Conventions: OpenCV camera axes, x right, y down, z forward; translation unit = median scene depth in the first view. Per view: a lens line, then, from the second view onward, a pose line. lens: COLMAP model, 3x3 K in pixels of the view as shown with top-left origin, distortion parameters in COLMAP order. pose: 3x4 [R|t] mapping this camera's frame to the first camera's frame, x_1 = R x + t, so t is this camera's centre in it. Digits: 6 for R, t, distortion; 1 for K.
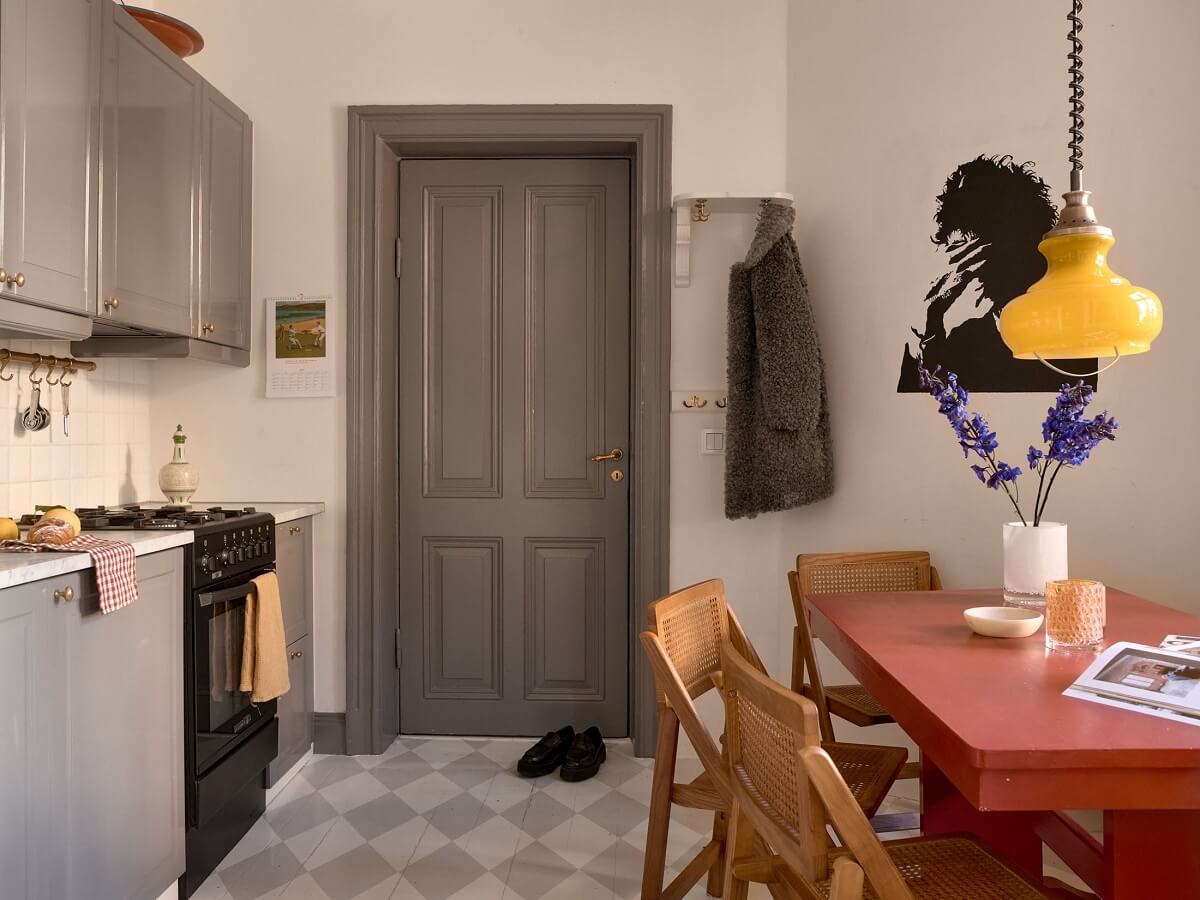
lens RADIAL K [[1027.5, 0, 600.9], [0, 1027.5, 446.8], [0, 0, 1]] dist [-0.054486, 0.029966]
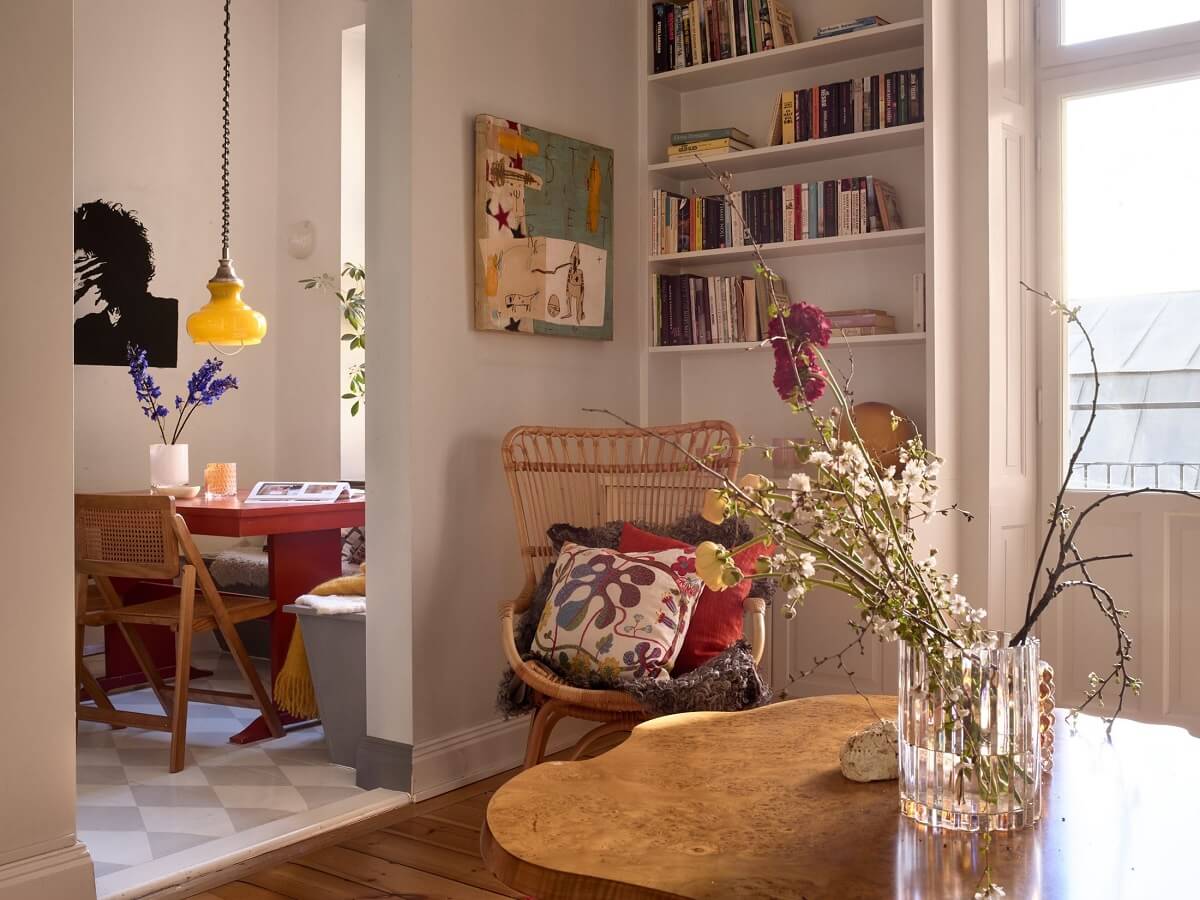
lens RADIAL K [[1247.8, 0, 601.8], [0, 1247.8, 444.6], [0, 0, 1]] dist [-0.049142, 0.000000]
pose [[0.577443, -0.003388, 0.816424, -0.642291], [0.010721, 0.999937, -0.003434, 0.071978], [-0.816360, 0.010736, 0.577443, -0.580004]]
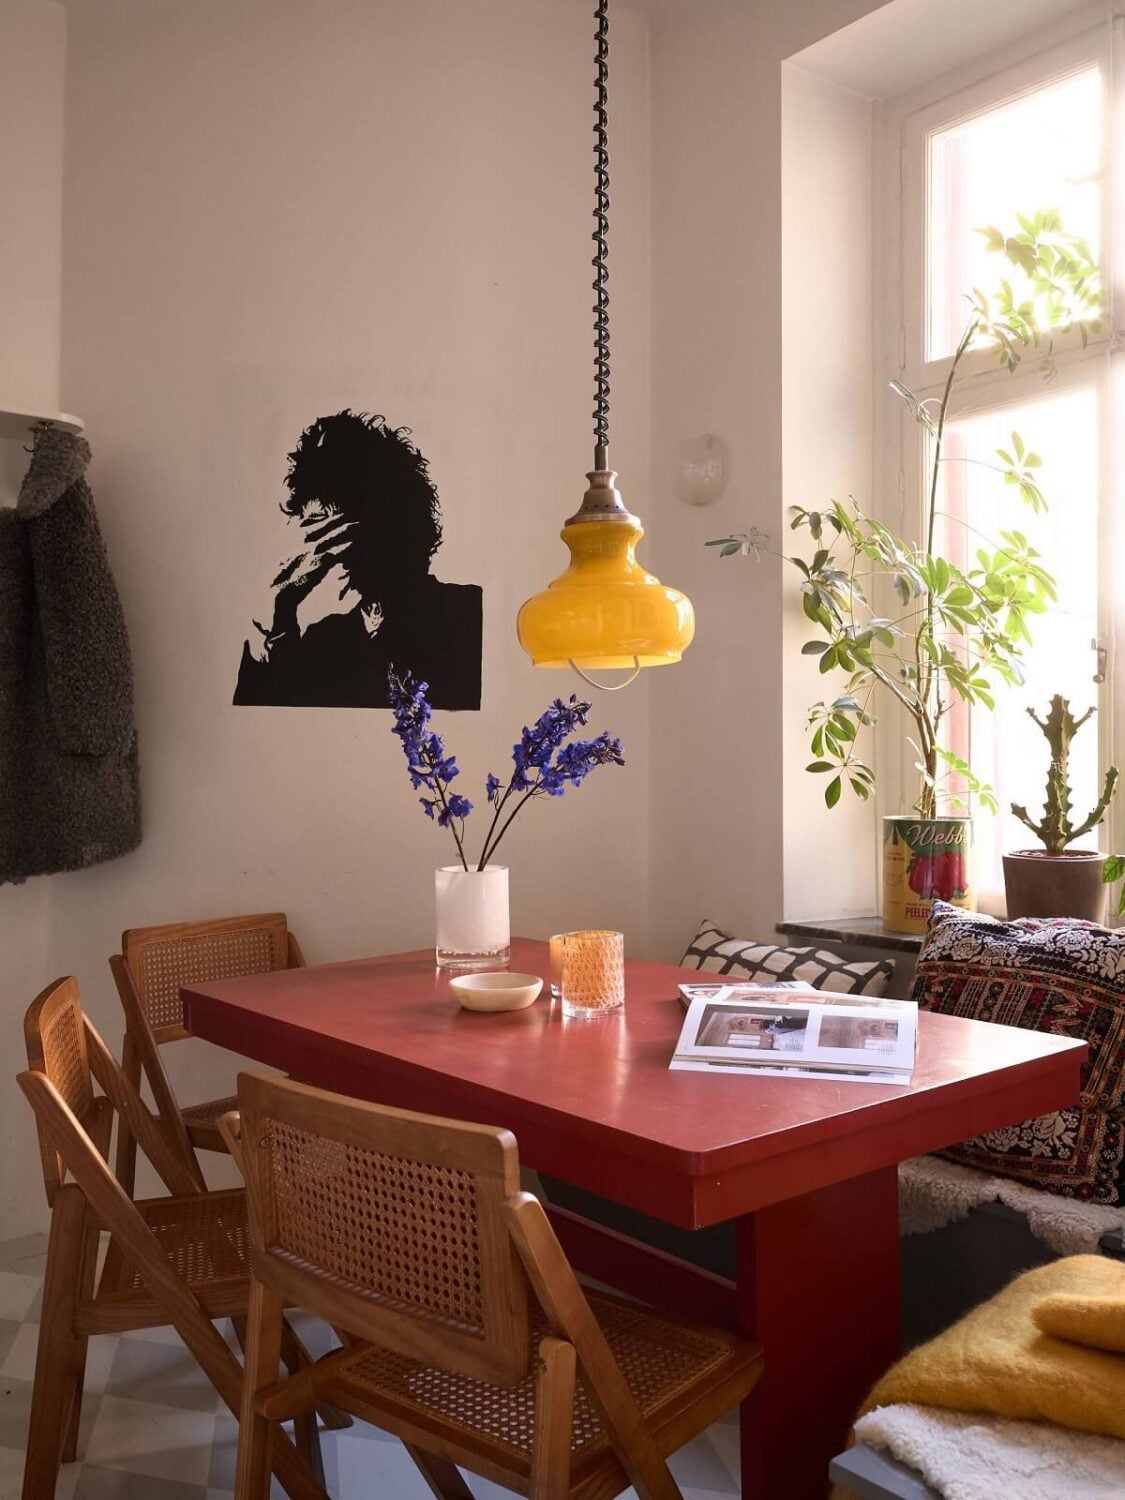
lens RADIAL K [[1284.3, 0, 576.5], [0, 1284.3, 770.7], [0, 0, 1]] dist [-0.054486, 0.029966]
pose [[0.751759, -0.006404, 0.659407, -0.153264], [0.010262, 0.999945, -0.001988, -0.000241], [-0.659358, 0.008261, 0.751784, 0.132290]]
